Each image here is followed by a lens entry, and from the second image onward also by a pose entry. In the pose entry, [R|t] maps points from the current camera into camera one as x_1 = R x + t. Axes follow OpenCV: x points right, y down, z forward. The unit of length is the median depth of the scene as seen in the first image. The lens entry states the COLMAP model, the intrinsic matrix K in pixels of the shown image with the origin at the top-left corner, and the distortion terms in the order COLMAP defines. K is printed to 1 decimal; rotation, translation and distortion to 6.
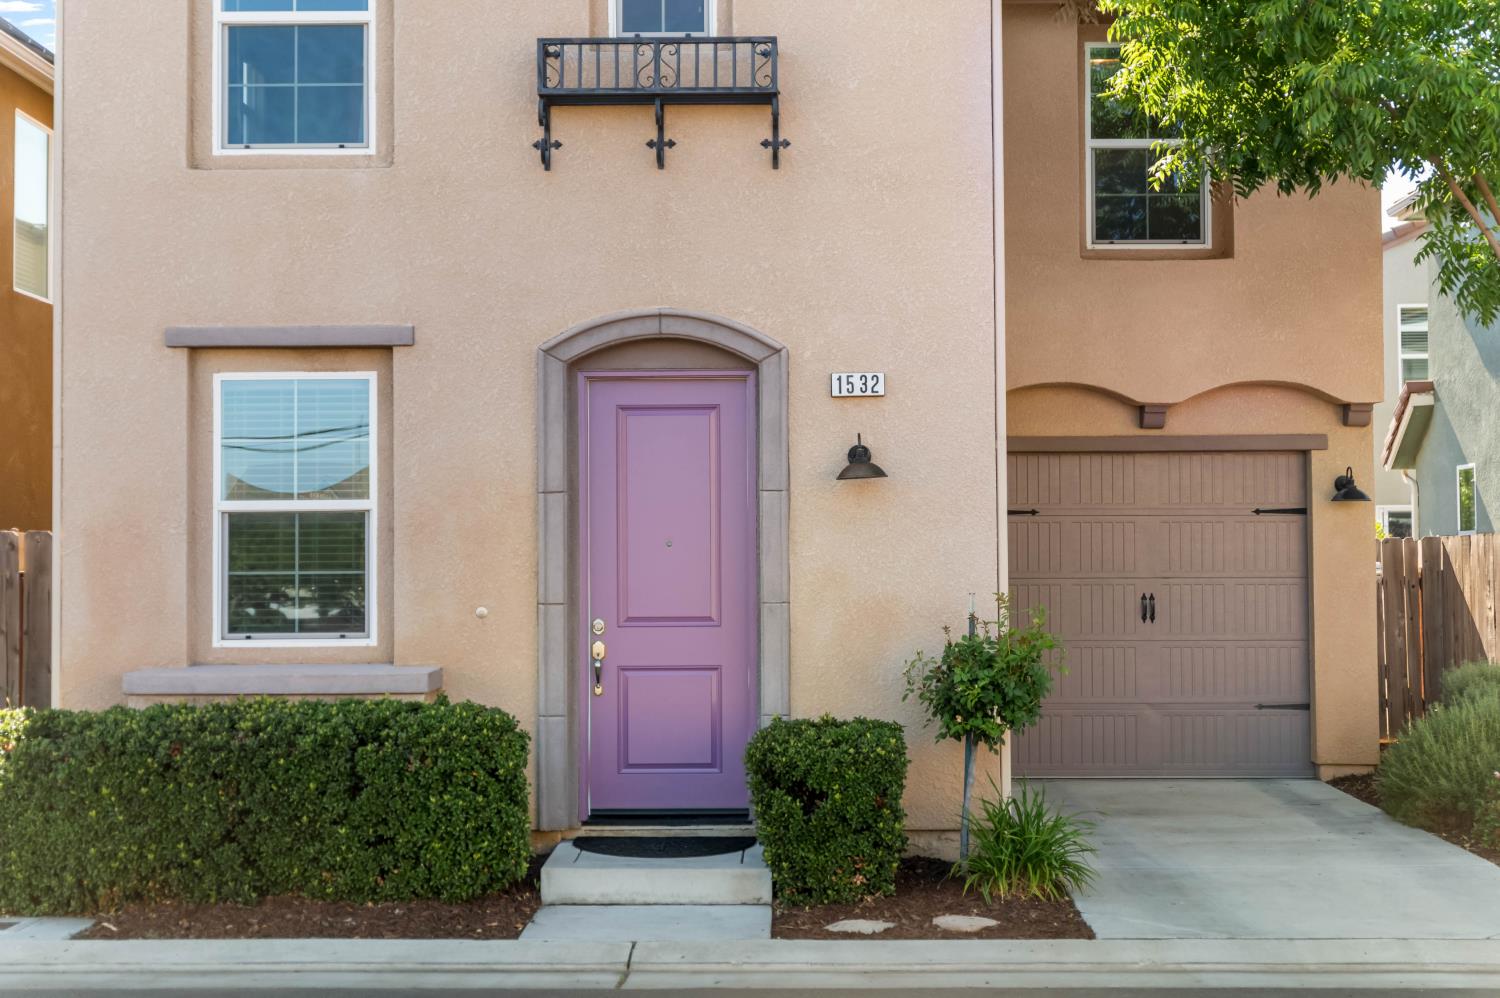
lens RADIAL K [[2015.3, 0, 688.2], [0, 2015.3, 430.1], [0, 0, 1]] dist [-0.003868, 0.000000]
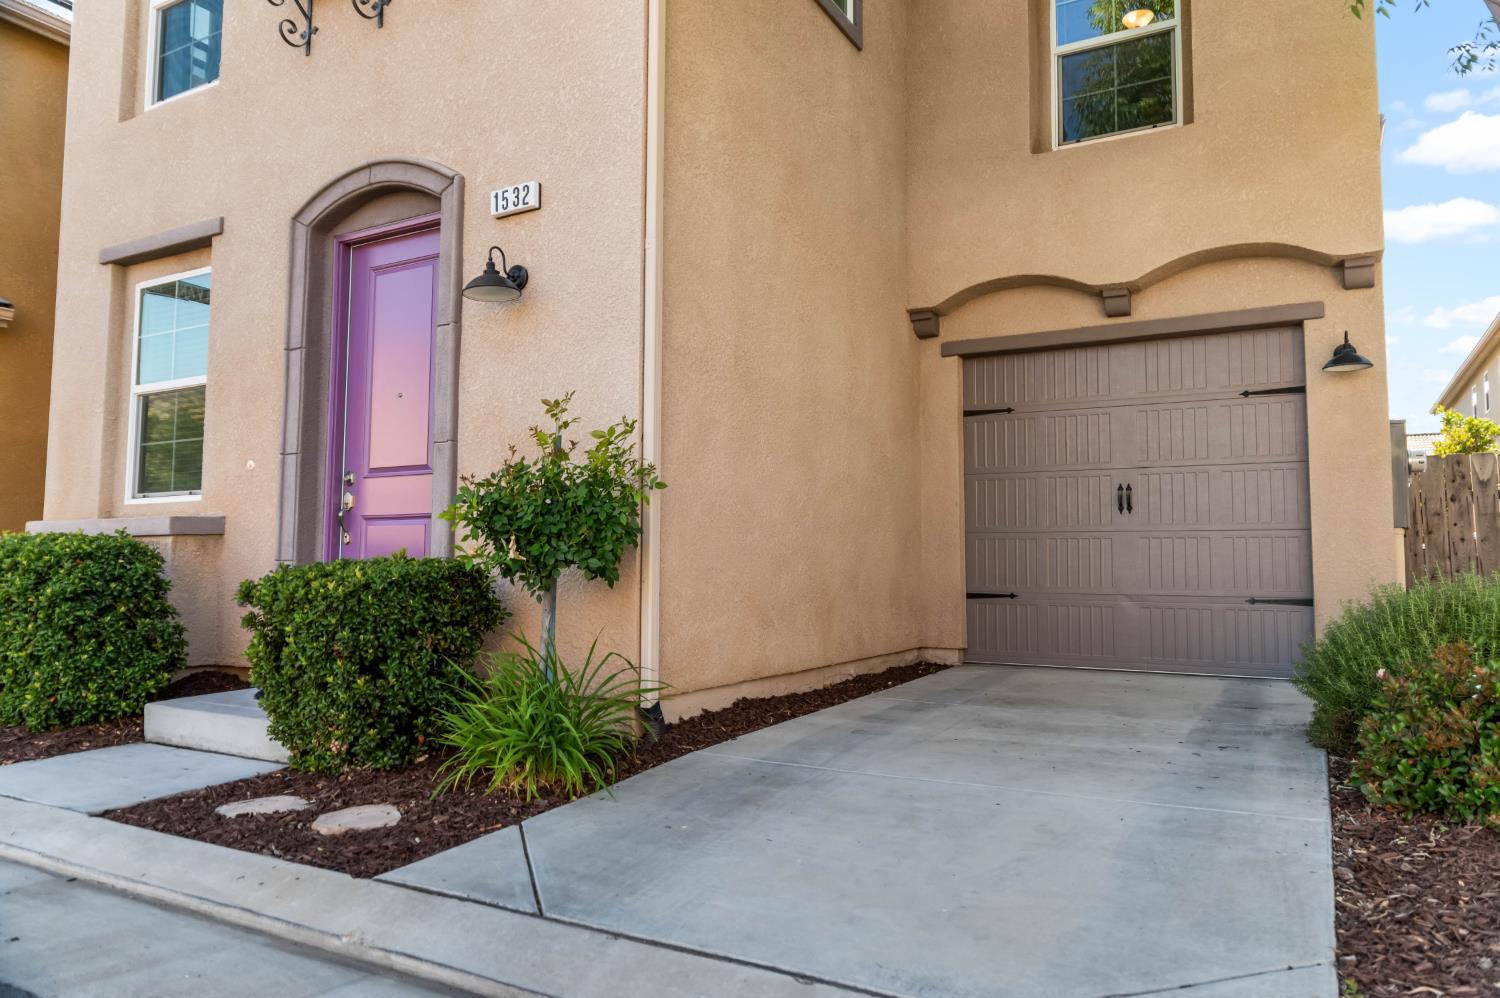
lens RADIAL K [[976.1, 0, 738.7], [0, 976.1, 472.9], [0, 0, 1]] dist [-0.001008, 0.003300]
pose [[0.891731, -0.032720, -0.451382, 0.364997], [0.019972, 0.999257, -0.032977, 0.116089], [0.452126, 0.020392, 0.891721, 0.645196]]
